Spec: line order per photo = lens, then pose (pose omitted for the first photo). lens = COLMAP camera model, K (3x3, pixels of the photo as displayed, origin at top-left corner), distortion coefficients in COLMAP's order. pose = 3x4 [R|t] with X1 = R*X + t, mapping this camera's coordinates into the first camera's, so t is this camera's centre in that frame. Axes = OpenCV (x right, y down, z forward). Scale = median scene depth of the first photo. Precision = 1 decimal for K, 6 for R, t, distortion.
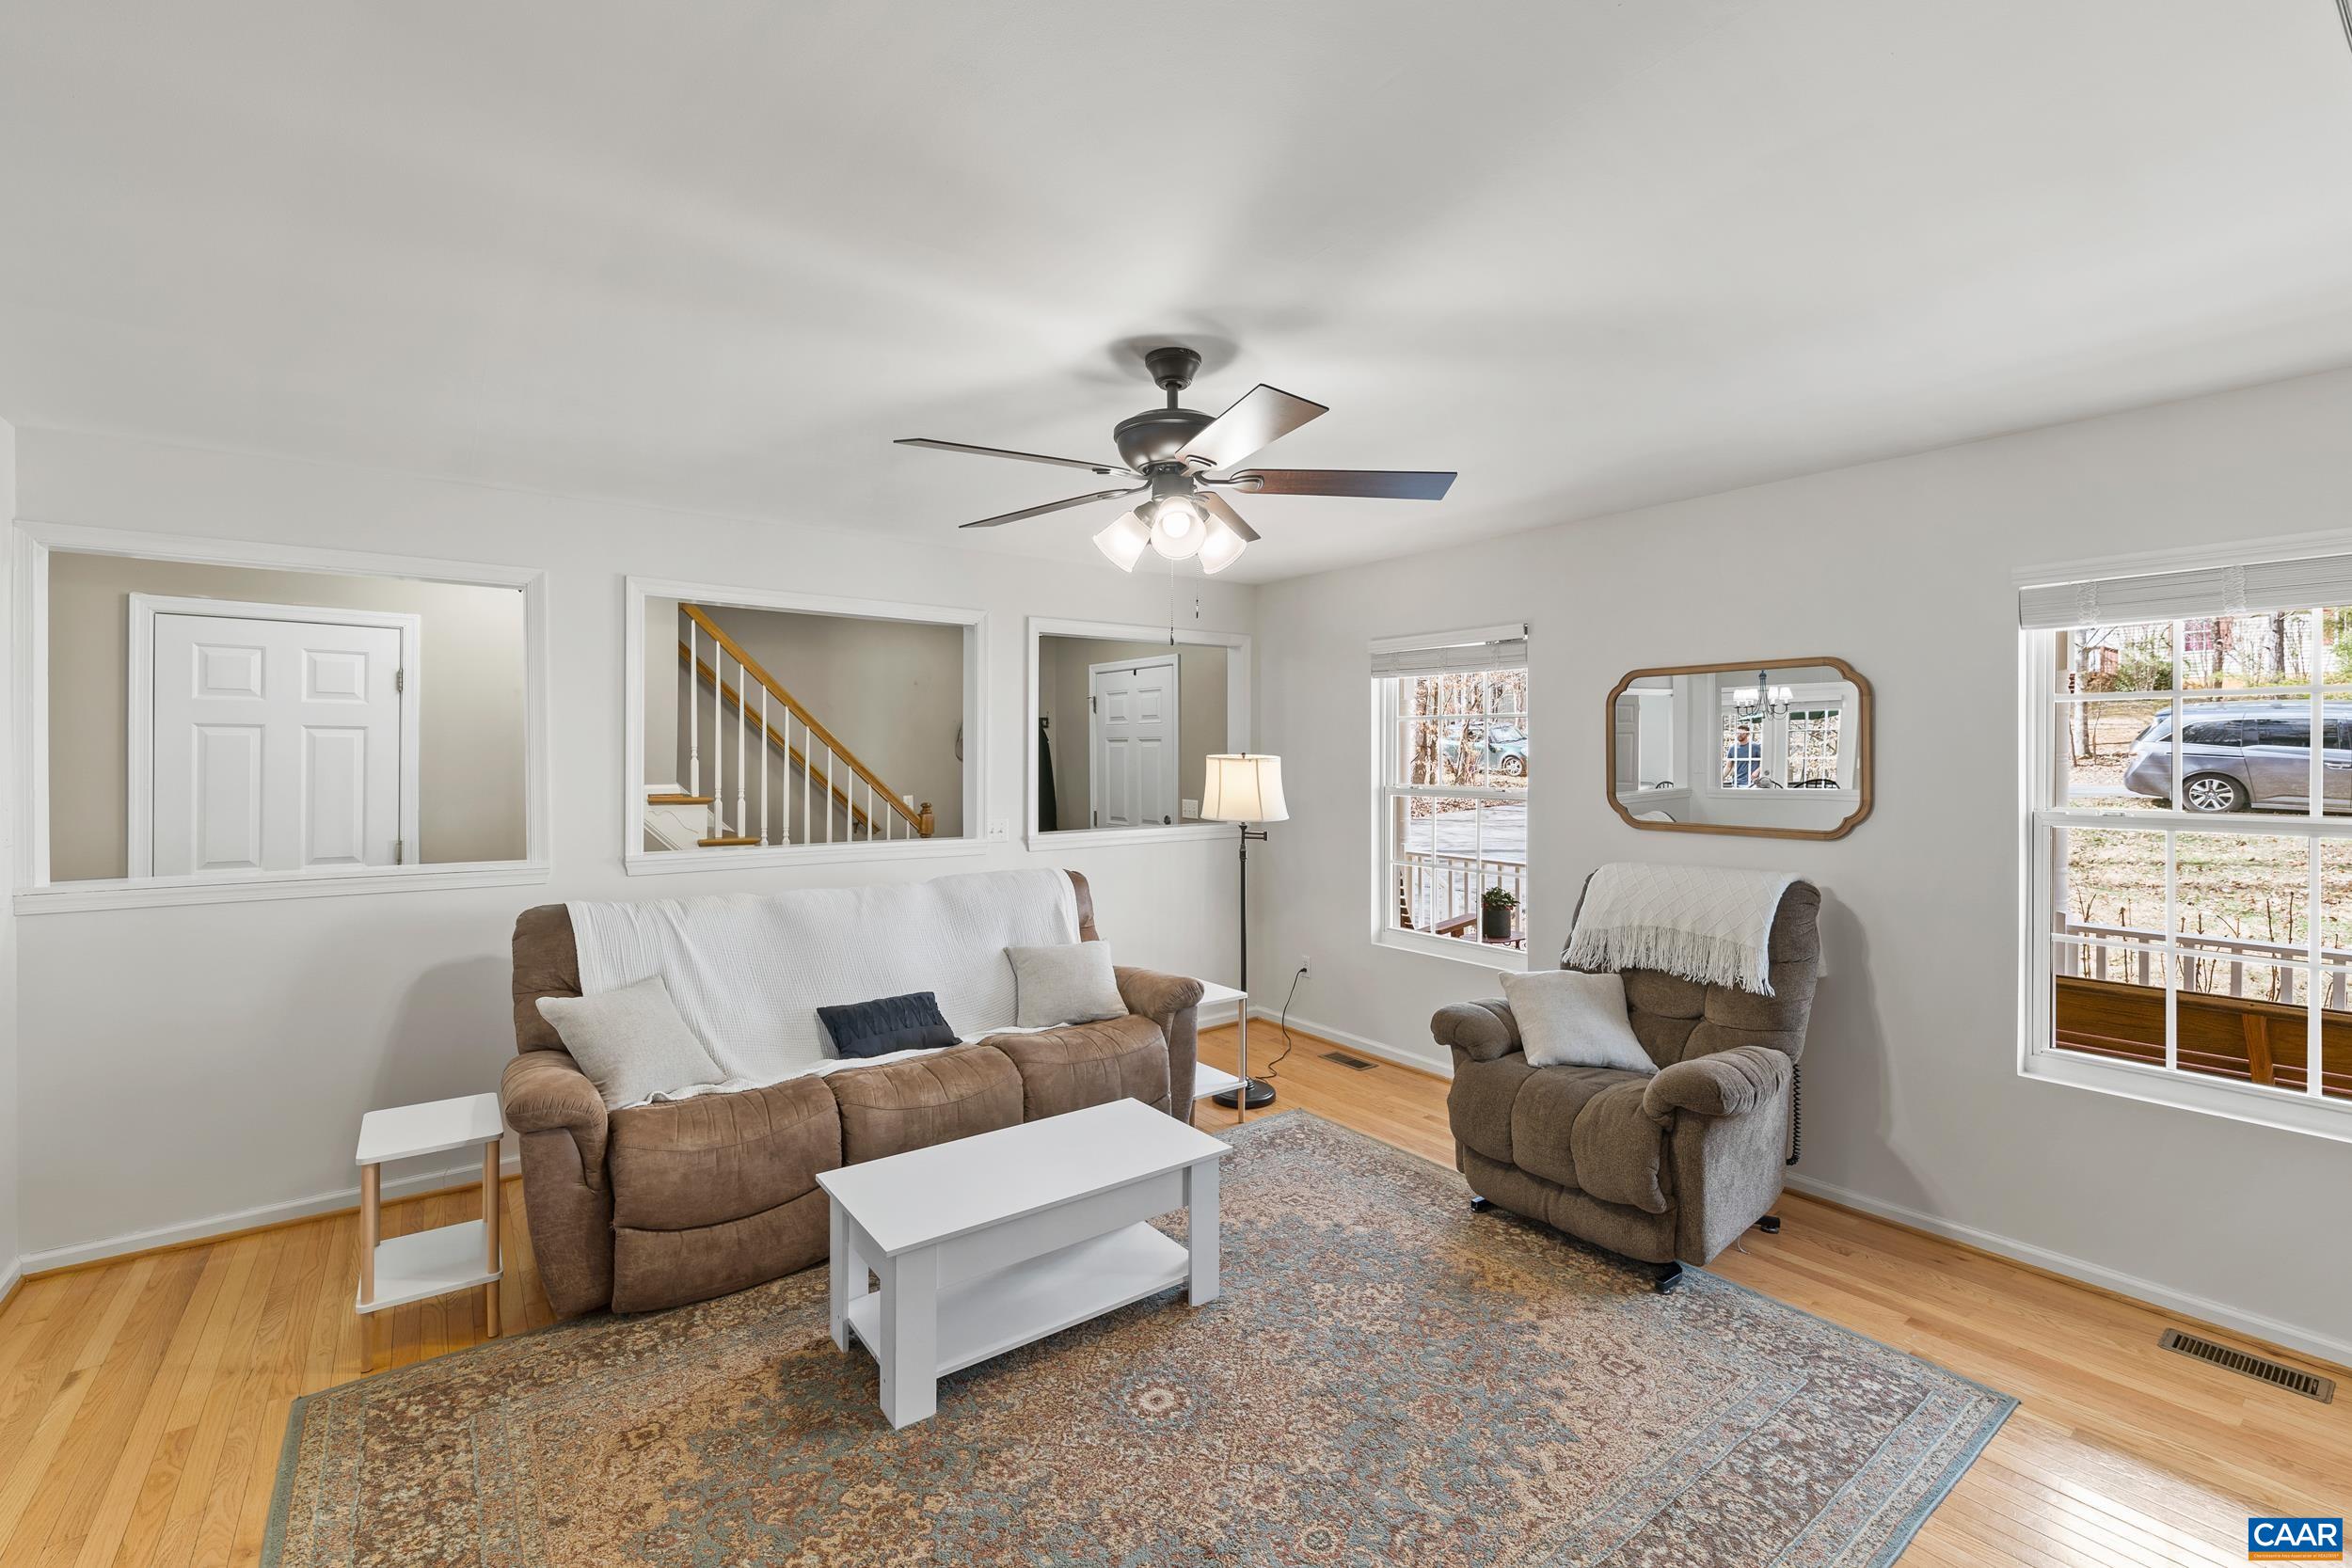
lens RADIAL K [[1024.1, 0, 1174.4], [0, 1024.1, 755.1], [0, 0, 1]] dist [0.003832, -0.002039]
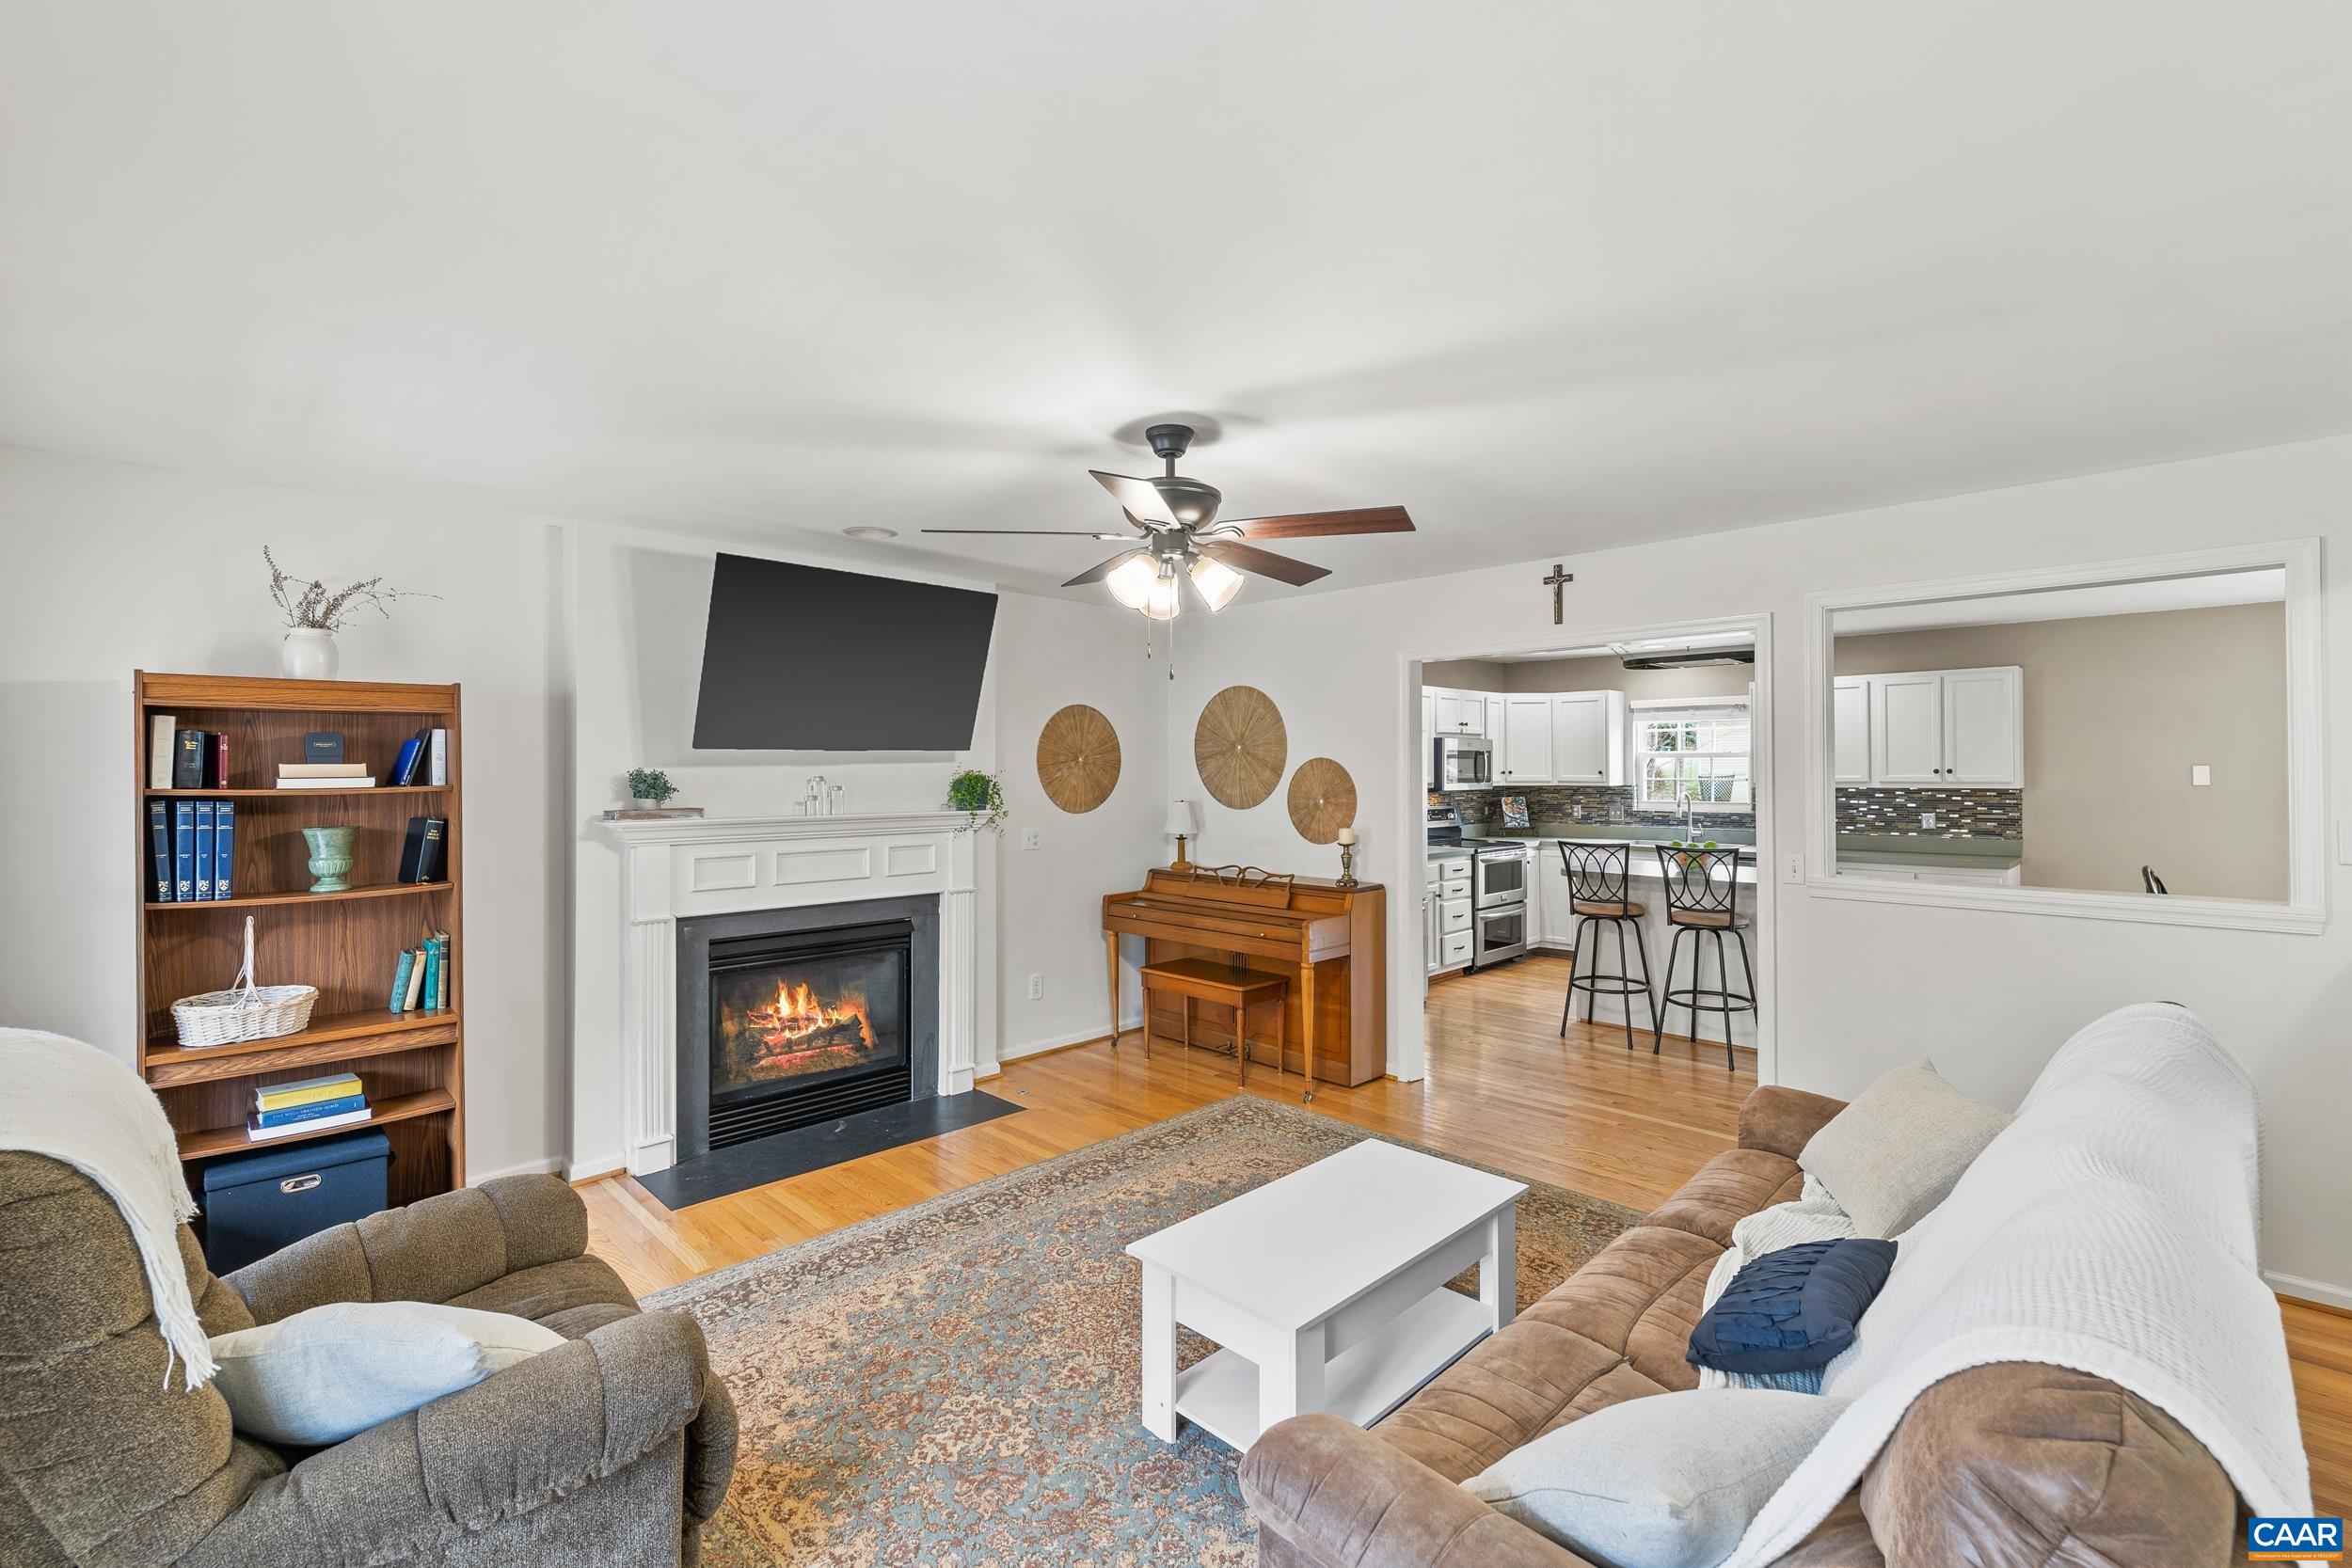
lens RADIAL K [[1024.1, 0, 1186.1], [0, 1024.1, 771.6], [0, 0, 1]] dist [0.003832, -0.002039]
pose [[-0.988580, 0.003913, -0.150649, 0.107829], [0.003459, 0.999989, 0.003276, -0.005846], [0.150660, 0.002717, -0.988582, 1.481042]]
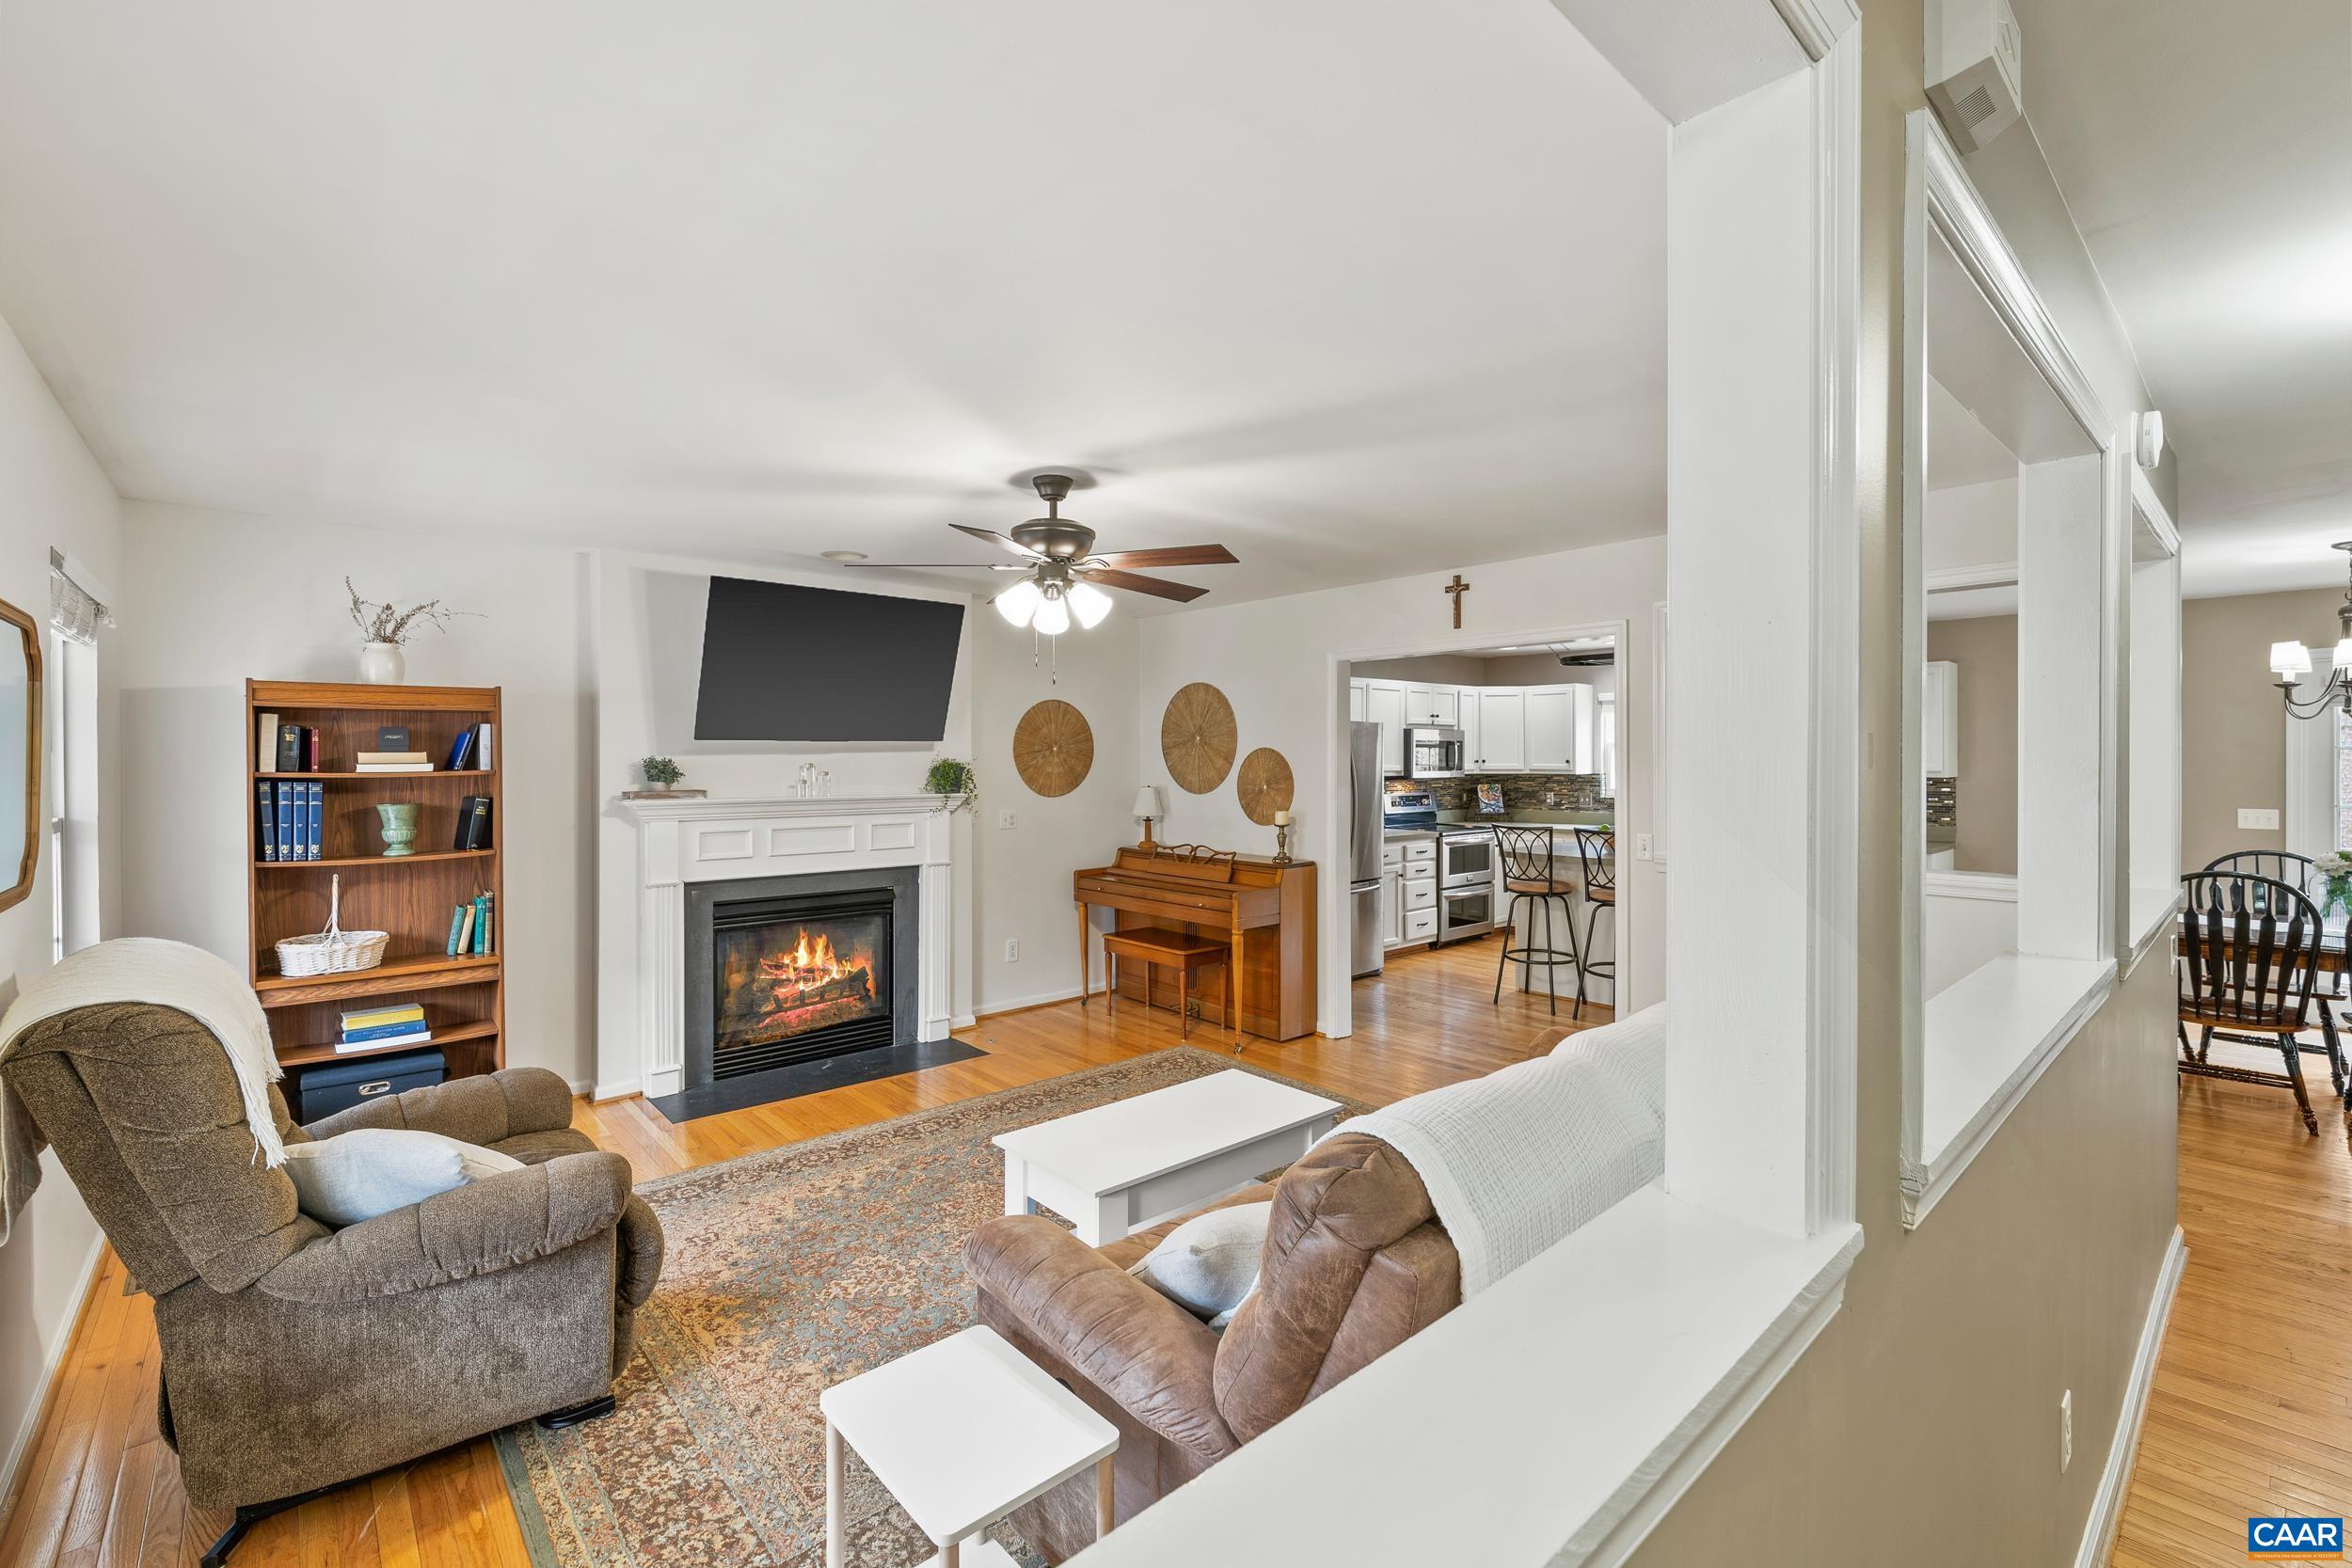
lens RADIAL K [[1024.1, 0, 1196.2], [0, 1024.1, 766.0], [0, 0, 1]] dist [0.003832, -0.002039]
pose [[-0.995660, 0.002392, -0.093036, -0.048960], [0.001366, 0.999938, 0.011095, -0.008879], [0.093057, 0.010920, -0.995601, 1.672457]]
